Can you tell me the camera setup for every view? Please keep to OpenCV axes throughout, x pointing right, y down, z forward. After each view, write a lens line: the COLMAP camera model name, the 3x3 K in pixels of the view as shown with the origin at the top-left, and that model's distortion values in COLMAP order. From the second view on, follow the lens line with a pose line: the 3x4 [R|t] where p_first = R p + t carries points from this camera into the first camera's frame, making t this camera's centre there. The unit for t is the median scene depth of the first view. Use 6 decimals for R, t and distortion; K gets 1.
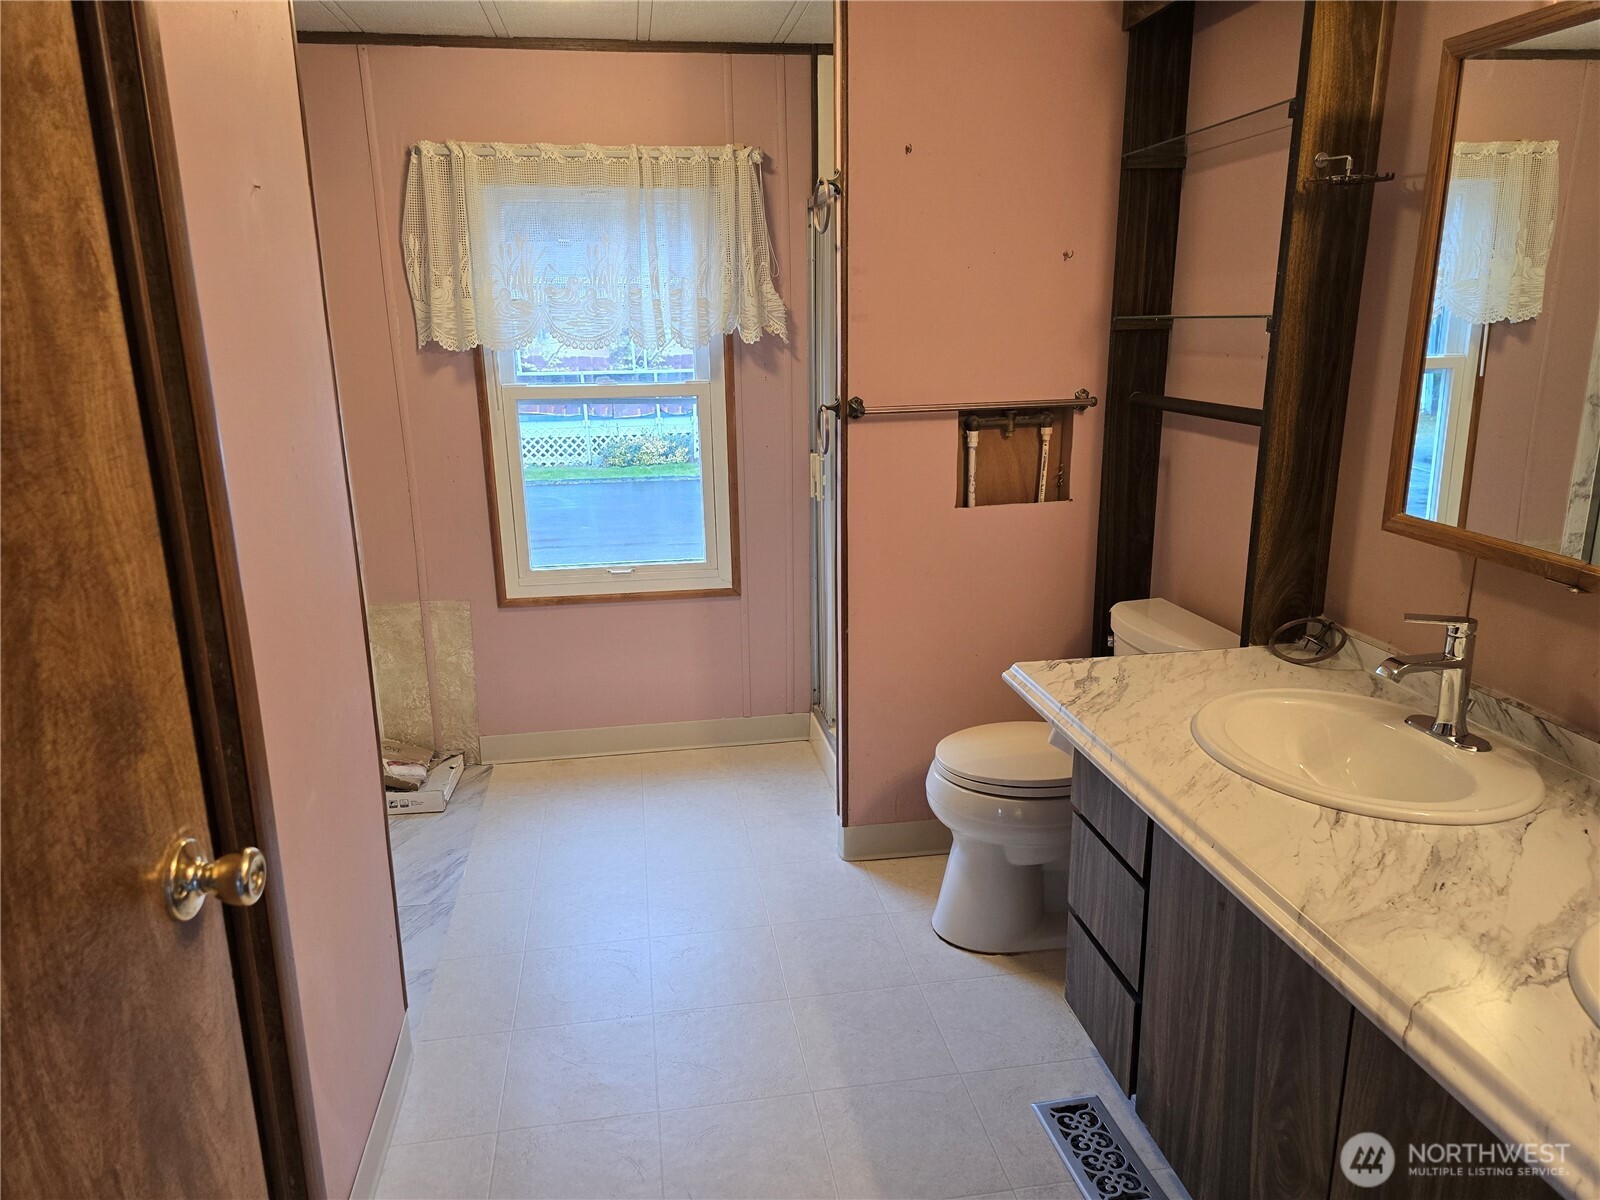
lens RADIAL K [[1077.2, 0, 801.6], [0, 1077.2, 590.3], [0, 0, 1]] dist [0.065076, -0.061198]
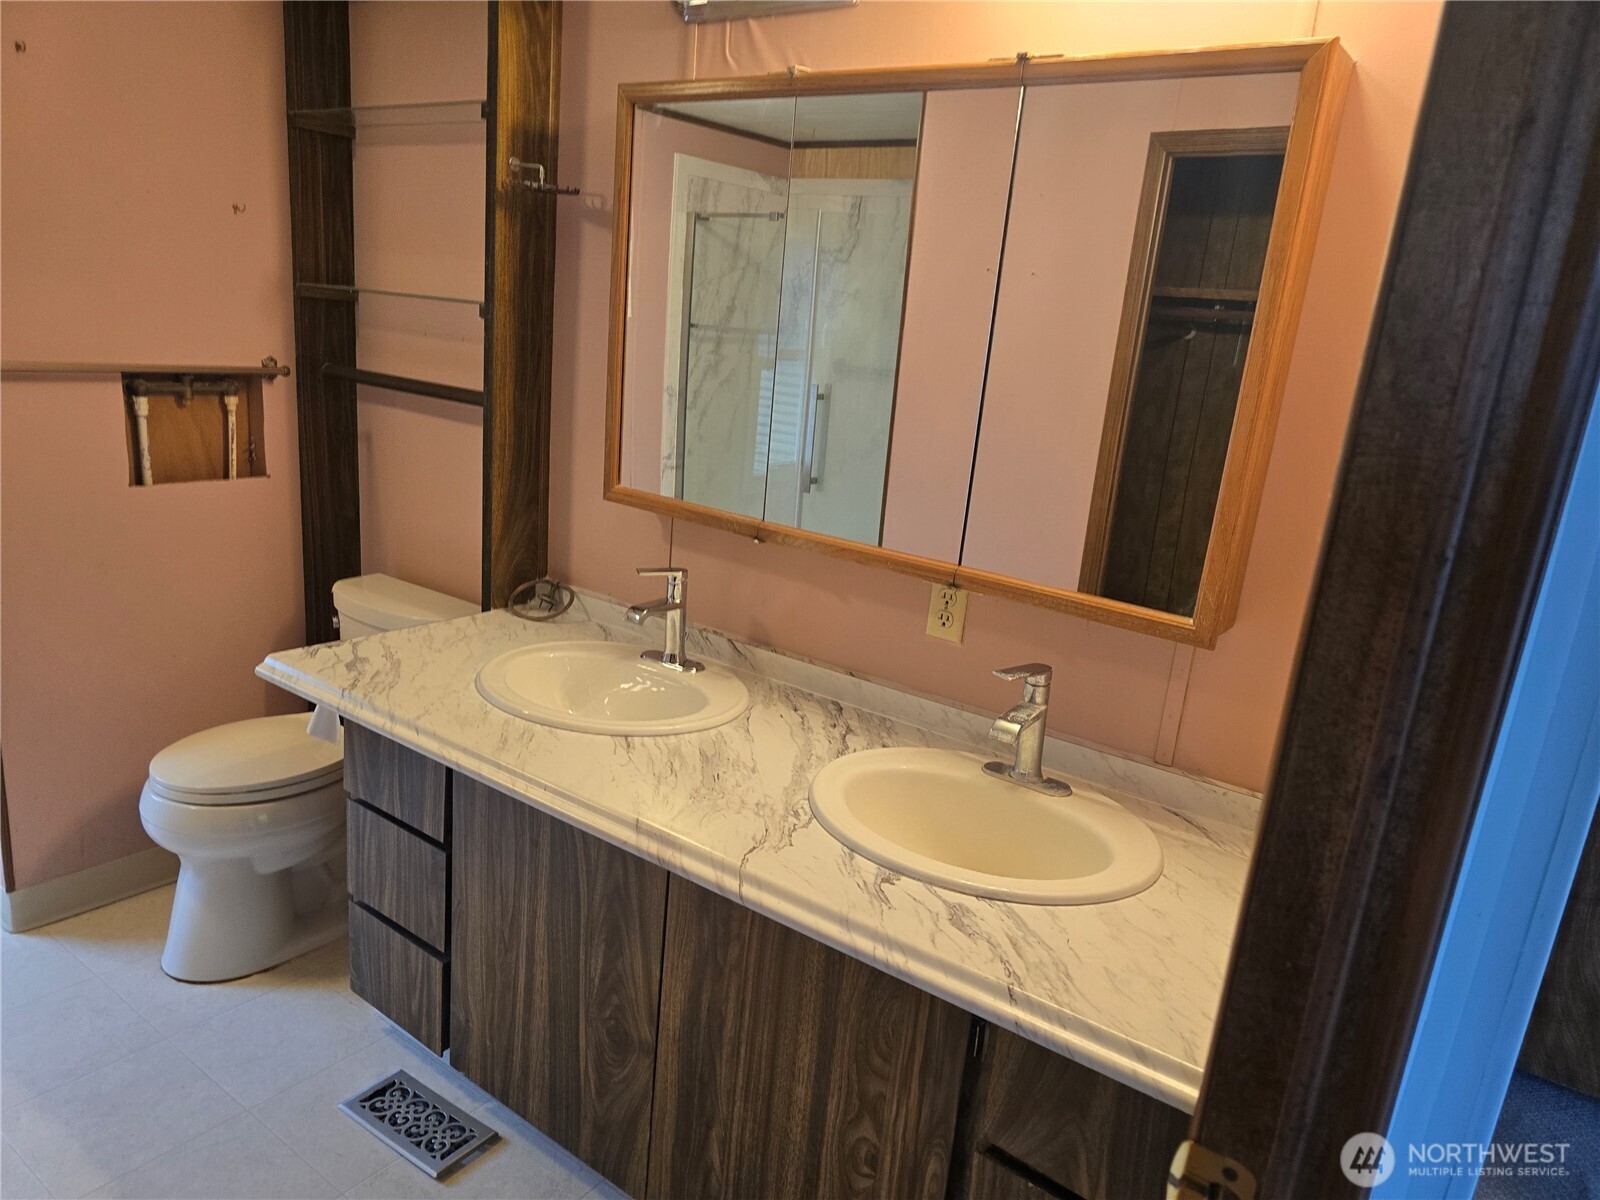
lens RADIAL K [[1071.6, 0, 796.5], [0, 1071.6, 599.1], [0, 0, 1]] dist [0.076033, -0.075426]
pose [[0.706036, -0.096962, 0.701506, -0.134175], [0.073593, 0.995265, 0.063497, -0.006116], [-0.704341, 0.006795, 0.709829, 0.026572]]
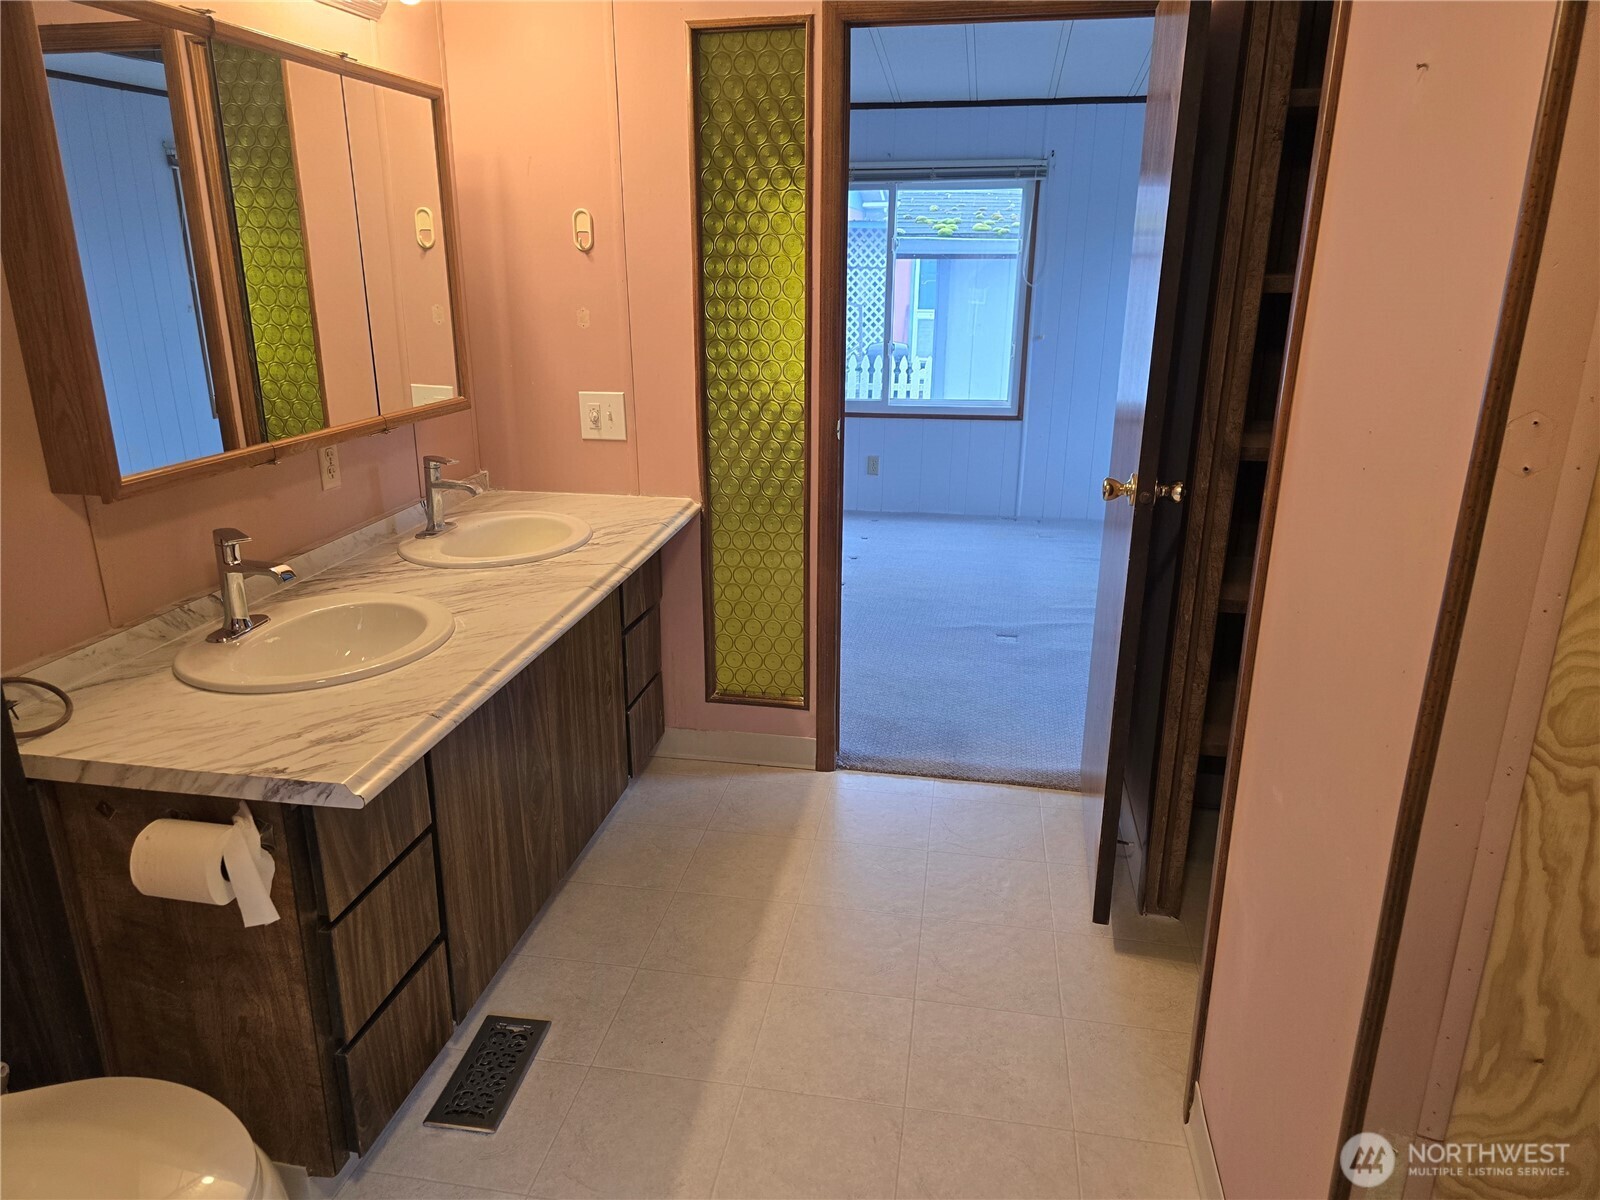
lens RADIAL K [[1062.7, 0, 800.0], [0, 1062.7, 600.0], [0, 0, 1]] dist [-0.005190, -0.001080]
pose [[-0.944788, -0.087808, 0.315698, -0.276765], [0.091020, 0.855191, 0.510258, -0.352021], [-0.314787, 0.510820, -0.799982, 1.430198]]
